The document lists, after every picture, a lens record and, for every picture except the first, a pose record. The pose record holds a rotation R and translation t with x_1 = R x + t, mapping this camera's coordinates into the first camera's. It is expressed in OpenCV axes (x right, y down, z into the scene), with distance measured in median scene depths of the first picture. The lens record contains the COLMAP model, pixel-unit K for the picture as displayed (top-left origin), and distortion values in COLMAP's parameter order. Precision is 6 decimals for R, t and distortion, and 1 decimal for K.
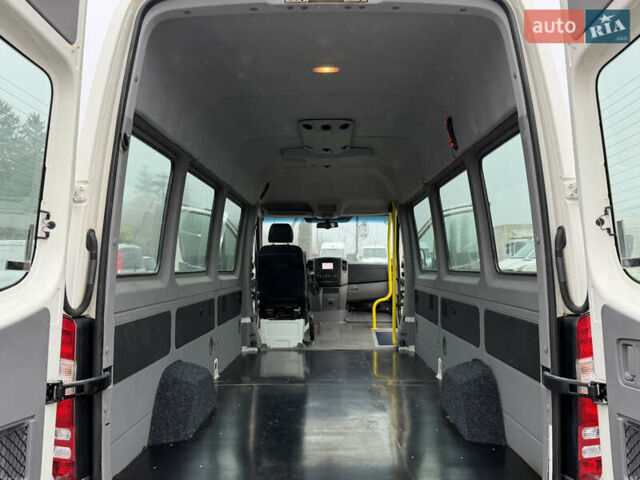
lens RADIAL K [[568.8, 0, 320.0], [0, 568.8, 240.0], [0, 0, 1]] dist [0.105369, -0.221156]
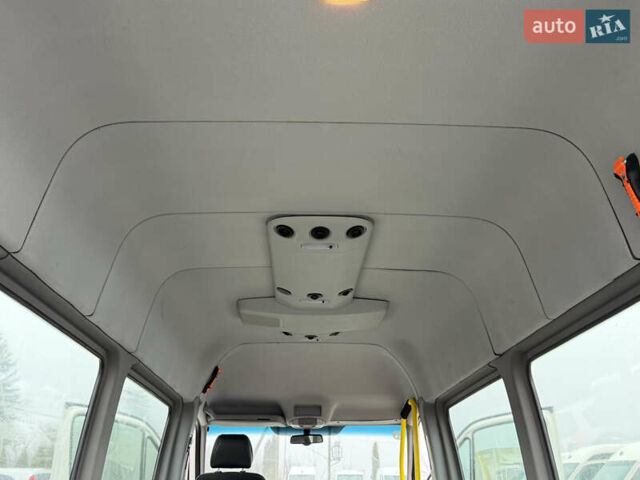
lens RADIAL K [[568.8, 0, 320.0], [0, 568.8, 240.0], [0, 0, 1]] dist [0.105369, -0.221156]
pose [[0.998577, 0.028070, 0.045349, -0.008307], [-0.009712, 0.931784, -0.362884, -0.000472], [-0.052442, 0.361927, 0.930730, 0.329597]]
